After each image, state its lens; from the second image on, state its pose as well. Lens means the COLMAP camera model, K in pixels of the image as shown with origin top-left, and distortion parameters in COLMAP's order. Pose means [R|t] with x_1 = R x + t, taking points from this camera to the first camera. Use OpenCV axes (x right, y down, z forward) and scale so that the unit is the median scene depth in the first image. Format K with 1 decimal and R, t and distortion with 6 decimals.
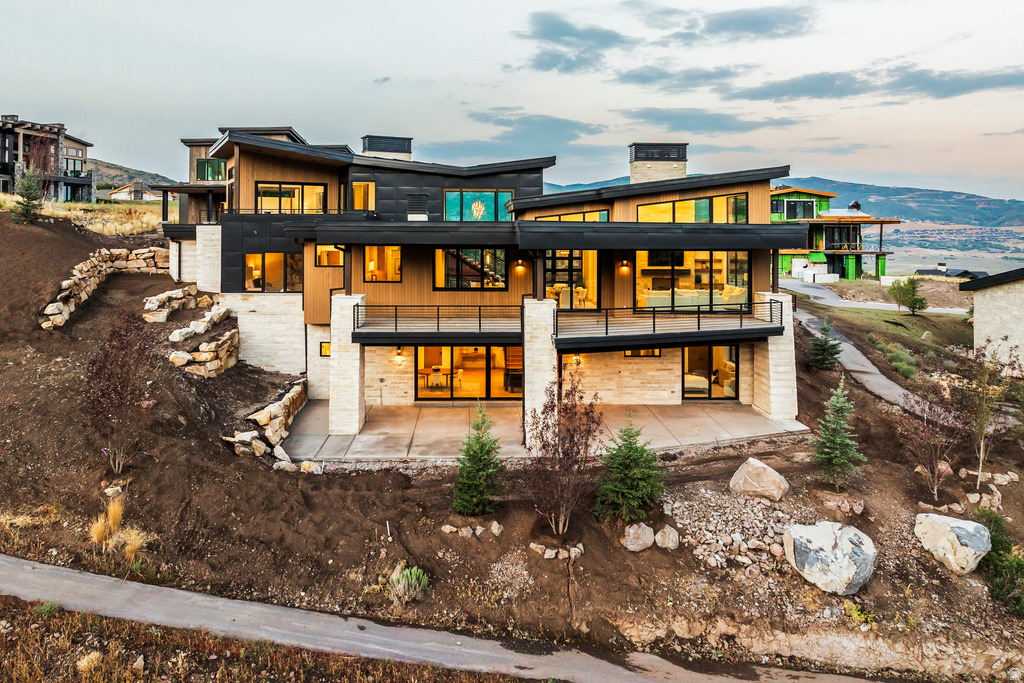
lens RADIAL K [[761.0, 0, 470.9], [0, 761.0, 264.8], [0, 0, 1]] dist [-0.049695, 0.014251]
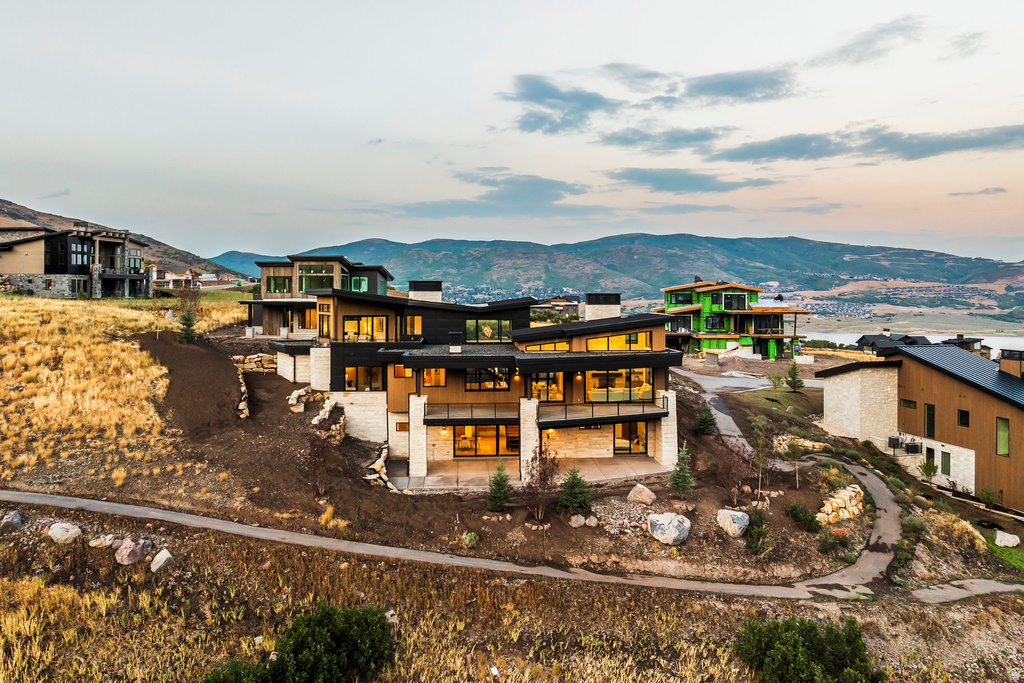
lens RADIAL K [[761.0, 0, 482.4], [0, 761.0, 302.6], [0, 0, 1]] dist [-0.049695, 0.014251]
pose [[0.999447, -0.007647, 0.032347, -0.063718], [0.008486, 0.999629, -0.025890, -0.118109], [-0.032137, 0.026150, 0.999141, -0.687908]]
